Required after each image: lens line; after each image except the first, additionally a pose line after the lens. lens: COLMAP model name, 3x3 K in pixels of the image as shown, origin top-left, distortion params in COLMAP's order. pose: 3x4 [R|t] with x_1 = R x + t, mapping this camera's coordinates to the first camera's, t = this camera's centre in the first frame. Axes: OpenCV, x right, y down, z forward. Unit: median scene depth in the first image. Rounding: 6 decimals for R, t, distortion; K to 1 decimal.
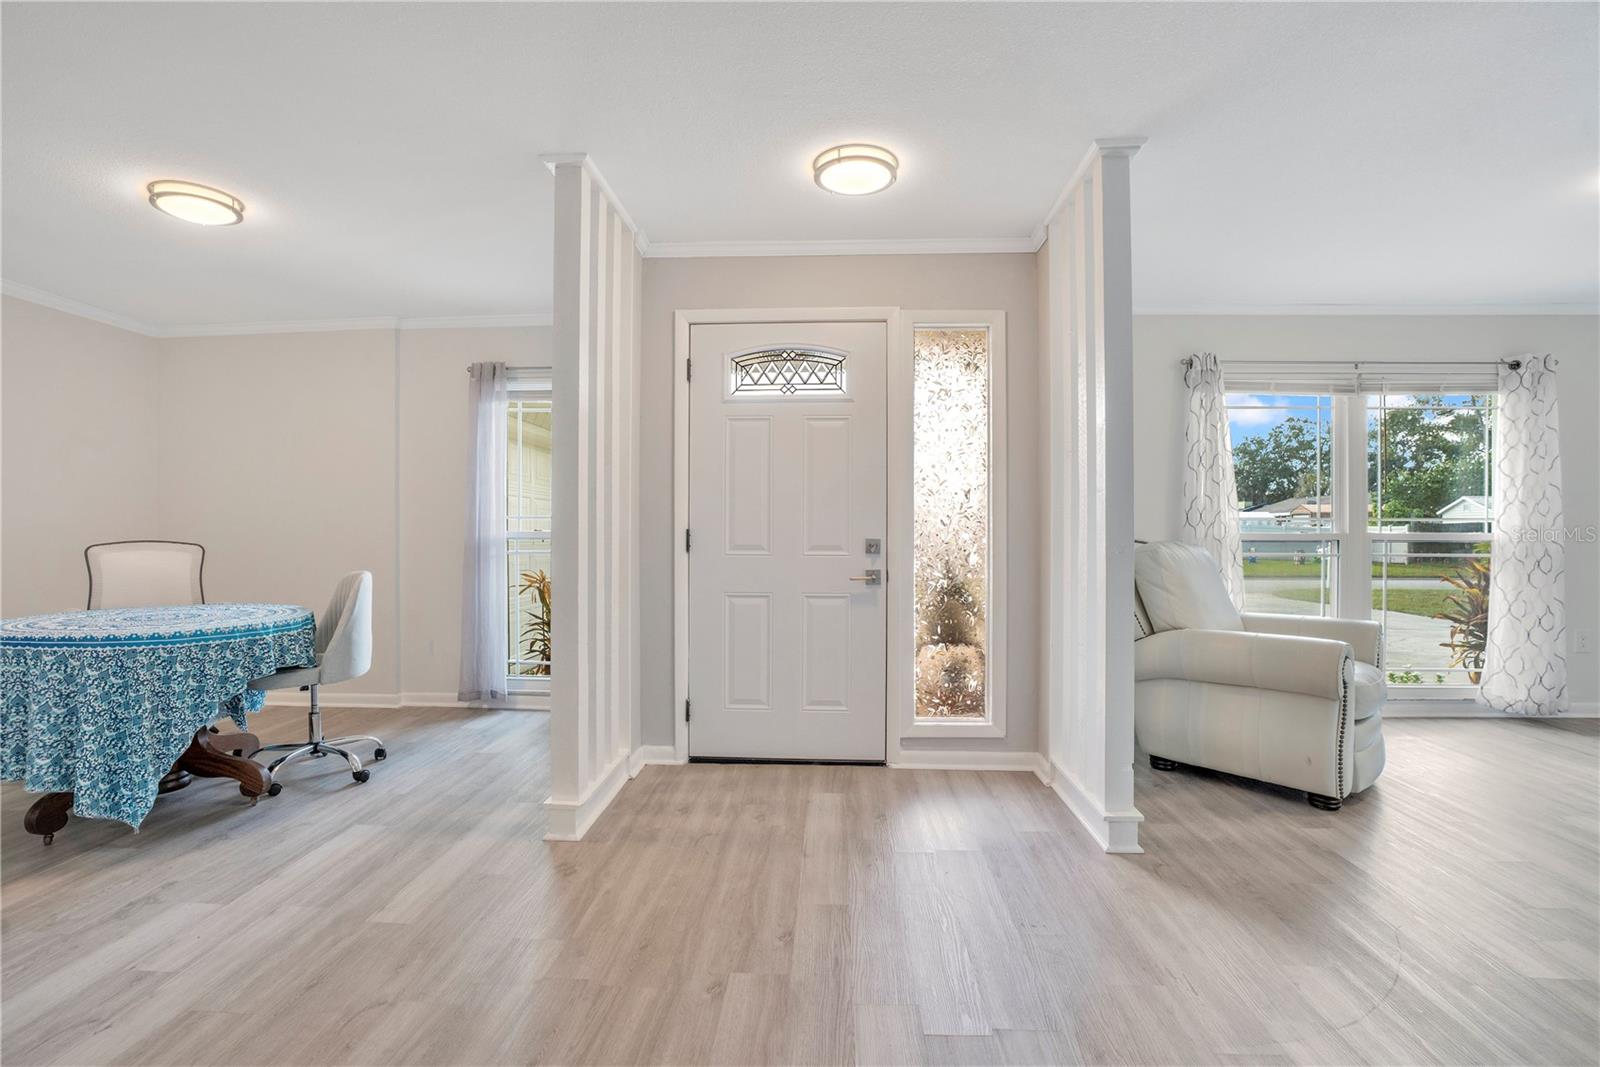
lens RADIAL K [[745.5, 0, 797.2], [0, 745.5, 533.7], [0, 0, 1]] dist [-0.062800, 0.024694]
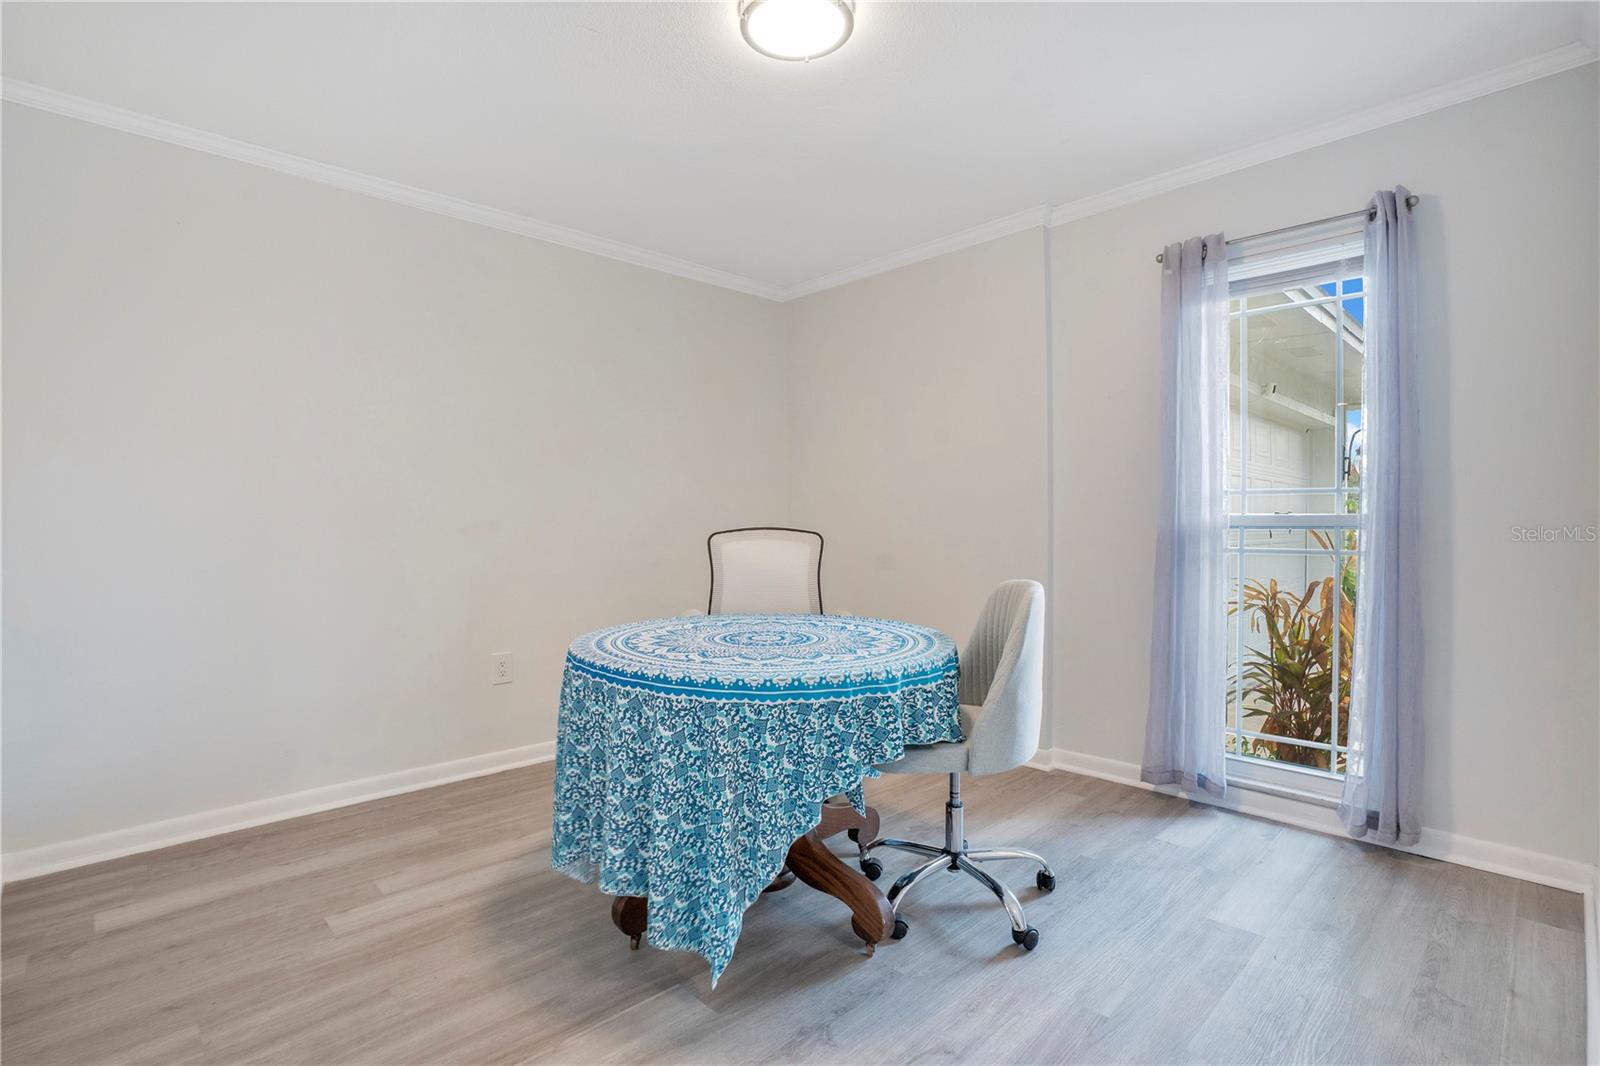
lens RADIAL K [[779.1, 0, 810.7], [0, 779.1, 533.7], [0, 0, 1]] dist [-0.070338, 0.029676]
pose [[0.743555, 0.014441, -0.668519, -0.350533], [-0.002250, 0.999815, 0.019095, 0.001568], [0.668671, -0.012694, 0.743450, 0.474133]]
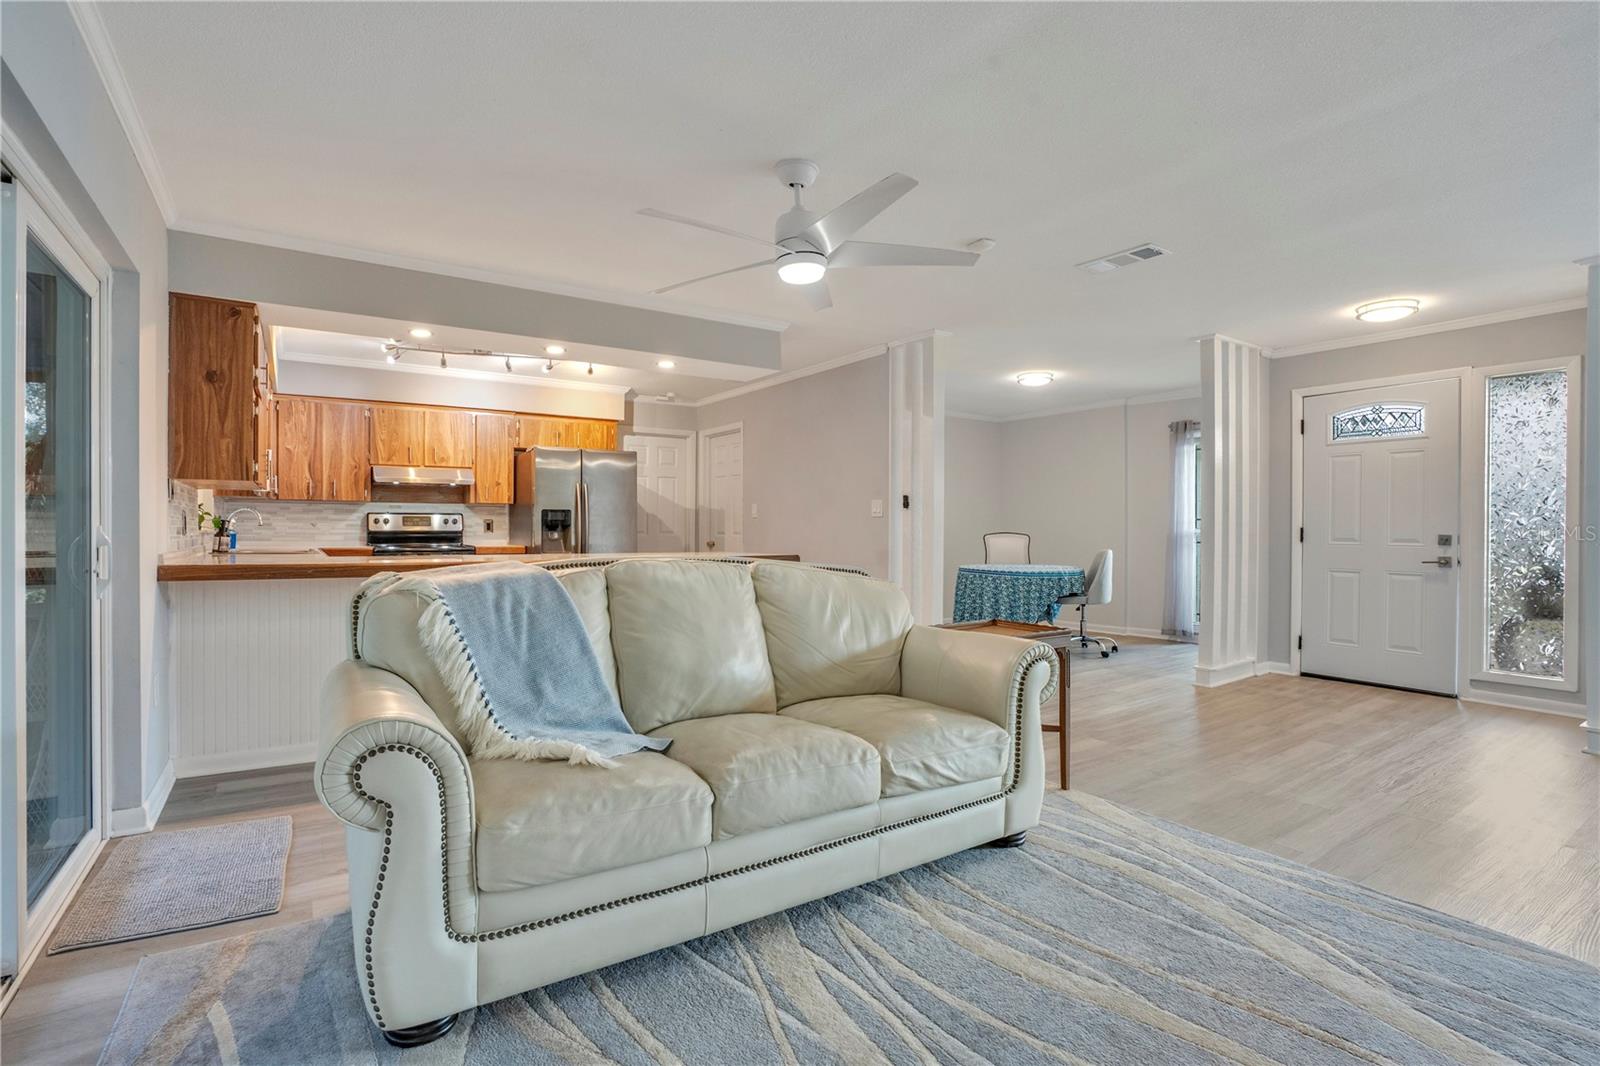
lens RADIAL K [[768.3, 0, 781.4], [0, 768.3, 526.7], [0, 0, 1]] dist [-0.067948, 0.027620]
pose [[0.597450, 0.001169, -0.801905, 0.545395], [-0.005472, 0.999982, -0.002619, 0.002842], [0.801887, 0.005952, 0.597446, -0.974036]]
